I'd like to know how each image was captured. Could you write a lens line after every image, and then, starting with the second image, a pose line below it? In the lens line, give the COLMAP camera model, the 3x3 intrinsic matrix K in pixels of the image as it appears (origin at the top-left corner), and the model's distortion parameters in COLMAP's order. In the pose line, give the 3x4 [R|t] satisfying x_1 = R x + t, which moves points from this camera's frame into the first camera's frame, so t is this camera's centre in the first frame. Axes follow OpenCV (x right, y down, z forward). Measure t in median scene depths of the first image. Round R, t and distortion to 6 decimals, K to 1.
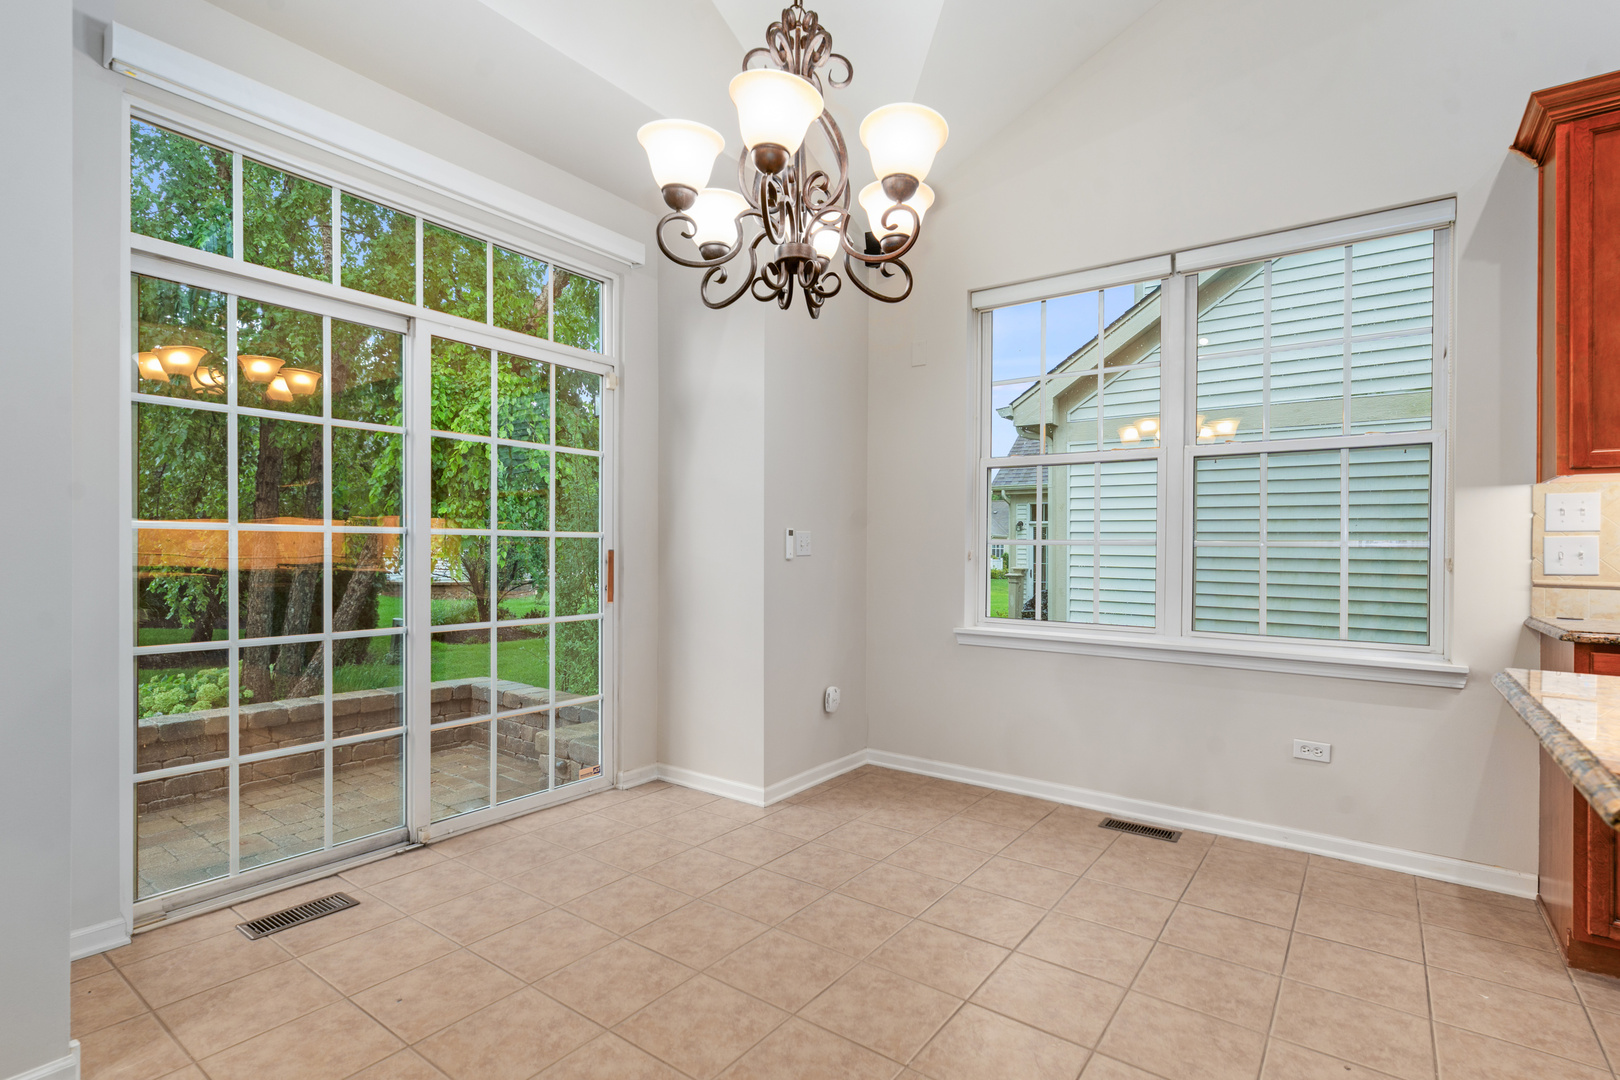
lens RADIAL K [[779.2, 0, 782.6], [0, 779.2, 551.7], [0, 0, 1]] dist [0.015050, -0.003280]
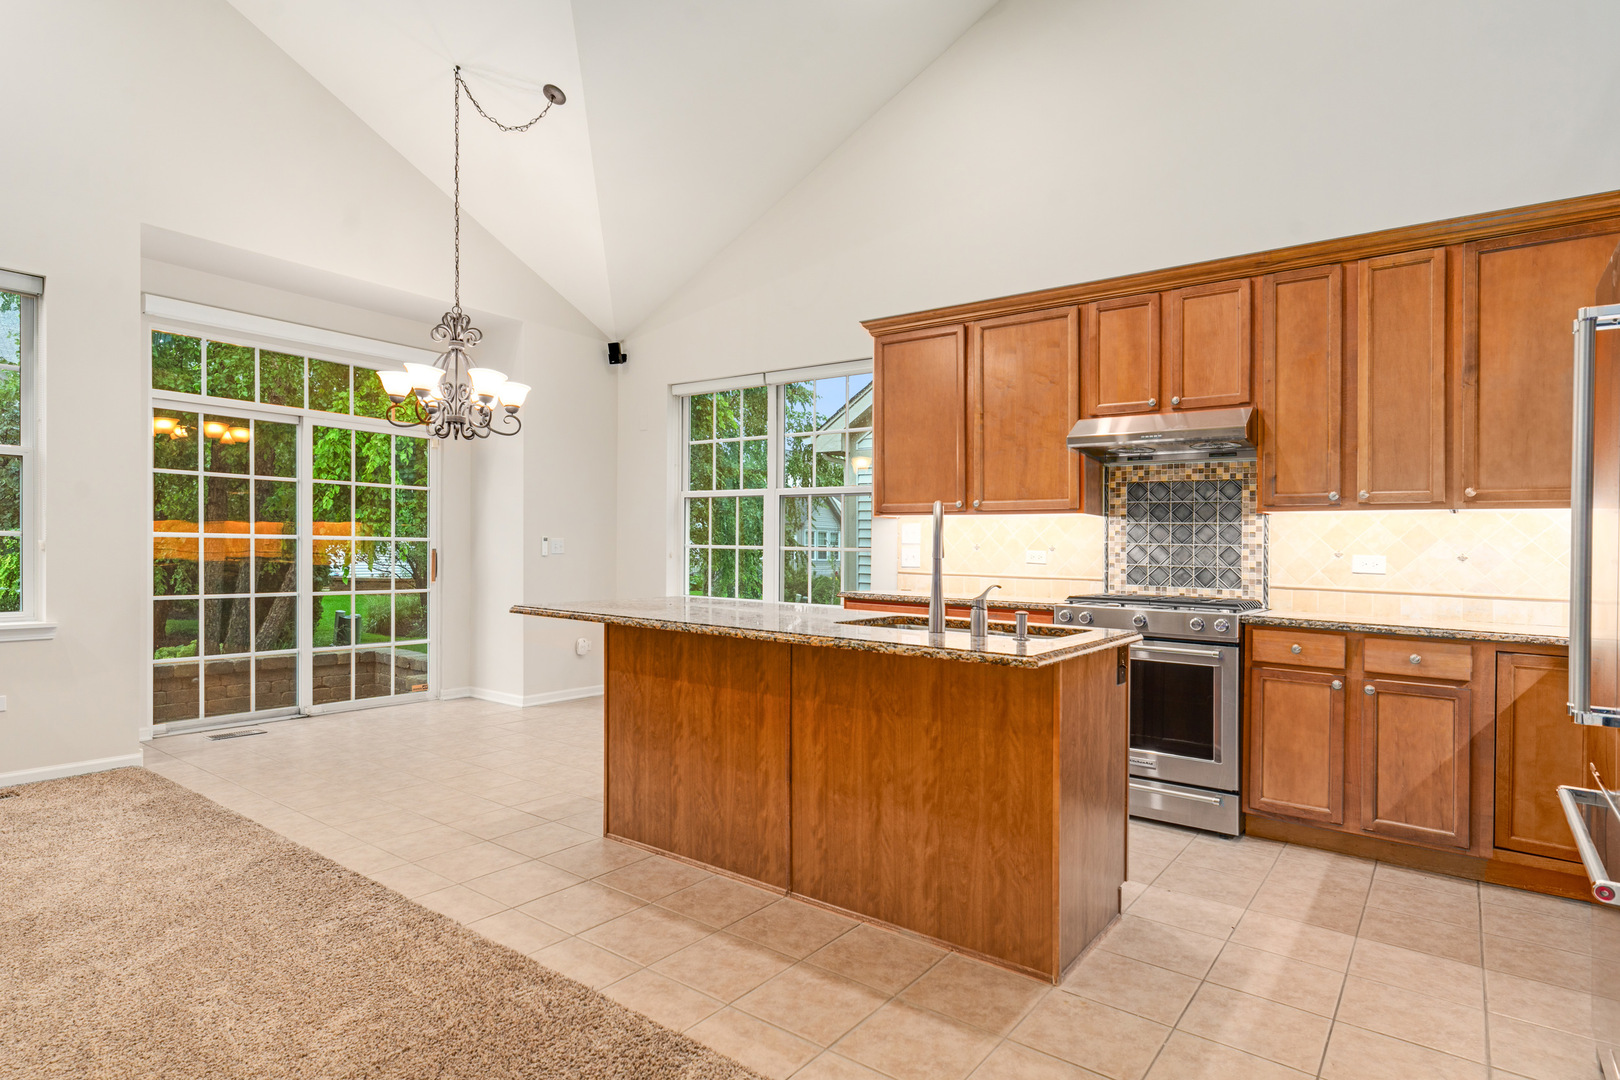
lens RADIAL K [[867.4, 0, 780.7], [0, 867.4, 563.9], [0, 0, 1]] dist [0.003340, 0.002022]
pose [[0.999916, 0.012003, -0.004936, 0.539170], [-0.011944, 0.999860, 0.011708, 0.000599], [0.005076, -0.011648, 0.999919, -0.833118]]
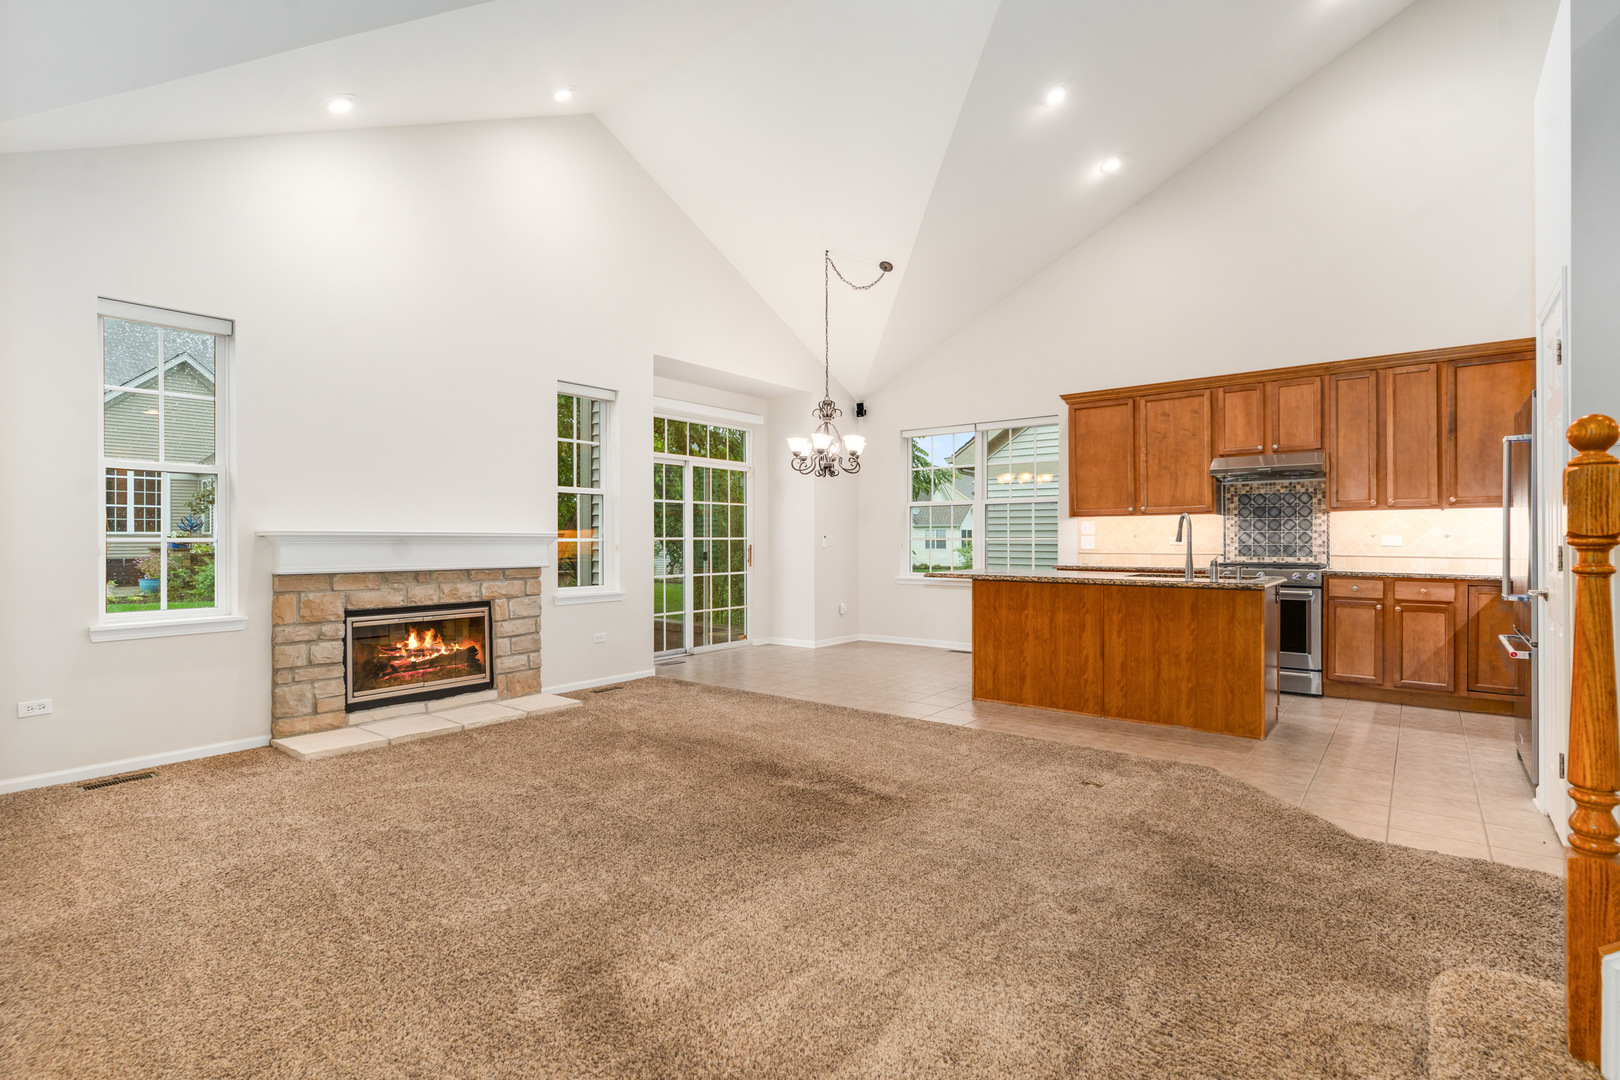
lens RADIAL K [[779.2, 0, 806.5], [0, 779.2, 565.1], [0, 0, 1]] dist [0.015050, -0.003280]
pose [[0.999929, -0.009611, -0.007020, -0.031919], [0.009791, 0.999614, 0.025998, 0.001356], [0.006768, -0.026065, 0.999637, -1.504575]]
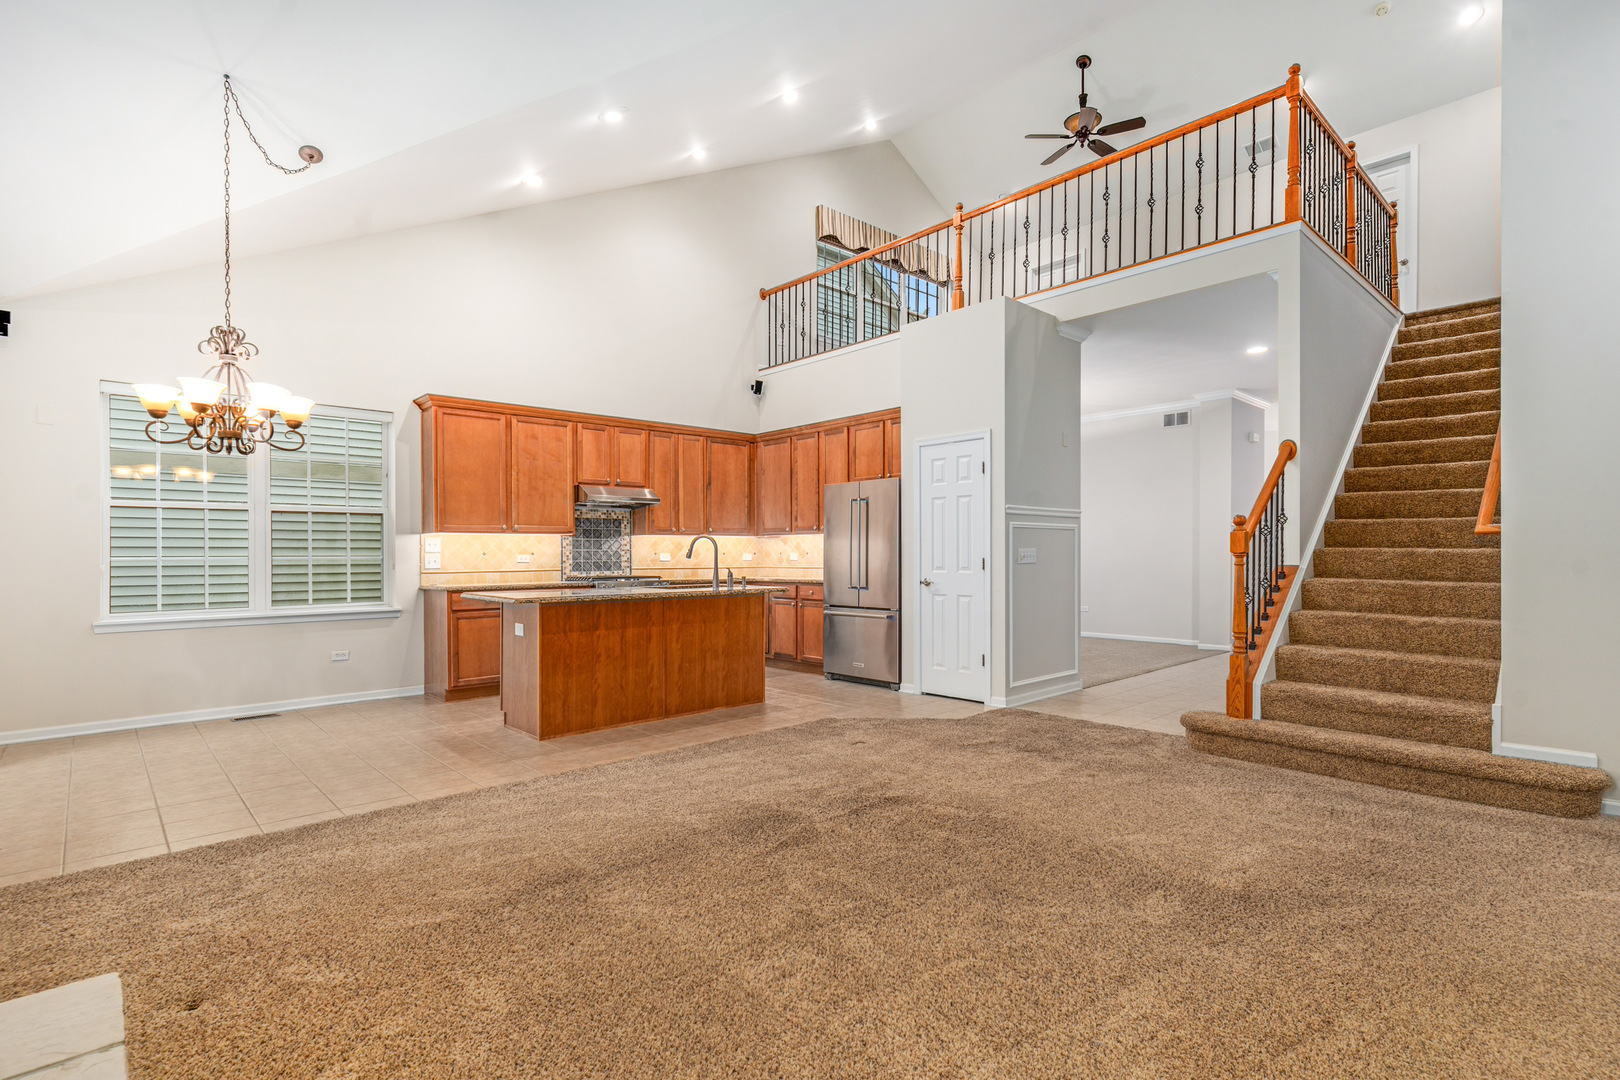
lens RADIAL K [[779.2, 0, 836.4], [0, 779.2, 561.4], [0, 0, 1]] dist [0.015050, -0.003280]
pose [[0.154910, -0.019264, 0.987741, -1.077521], [0.014231, 0.999750, 0.017267, -0.016637], [-0.987826, 0.011382, 0.155145, -0.583557]]
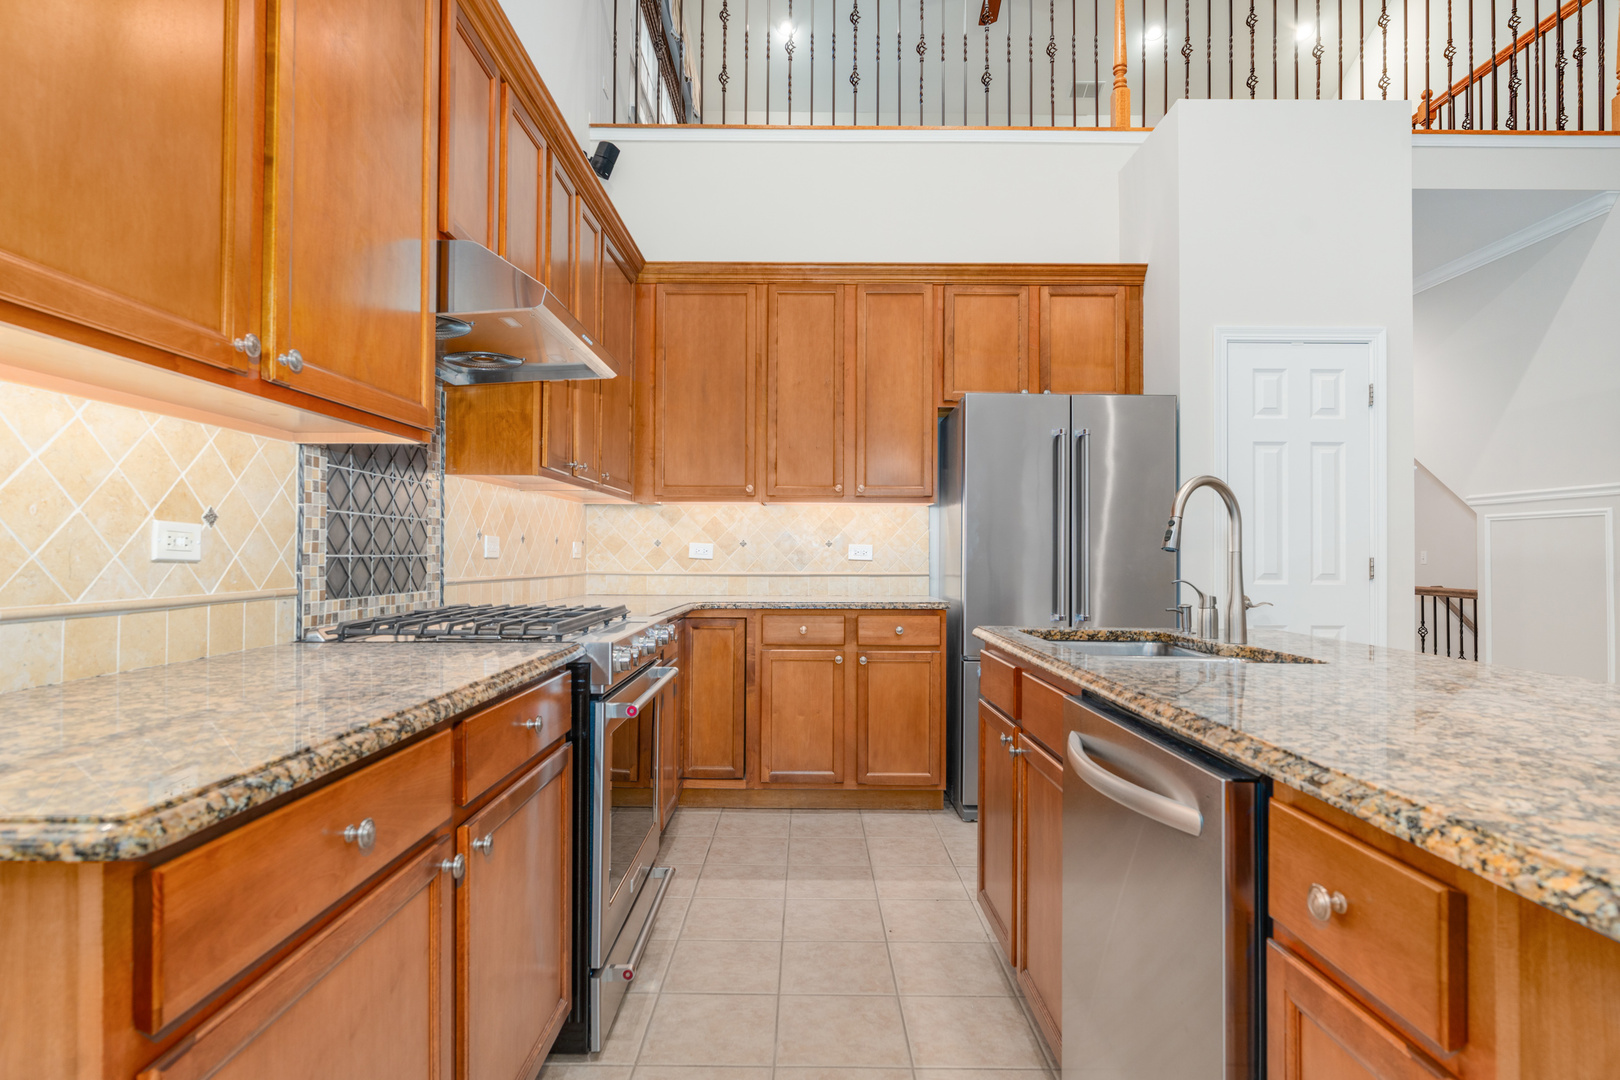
lens RADIAL K [[831.6, 0, 813.0], [0, 831.6, 544.1], [0, 0, 1]] dist [-0.001797, 0.000085]
pose [[-0.604099, -0.005147, 0.796892, 0.393077], [-0.008030, 0.999968, 0.000370, -0.000773], [-0.796869, -0.006175, -0.604121, 0.628451]]
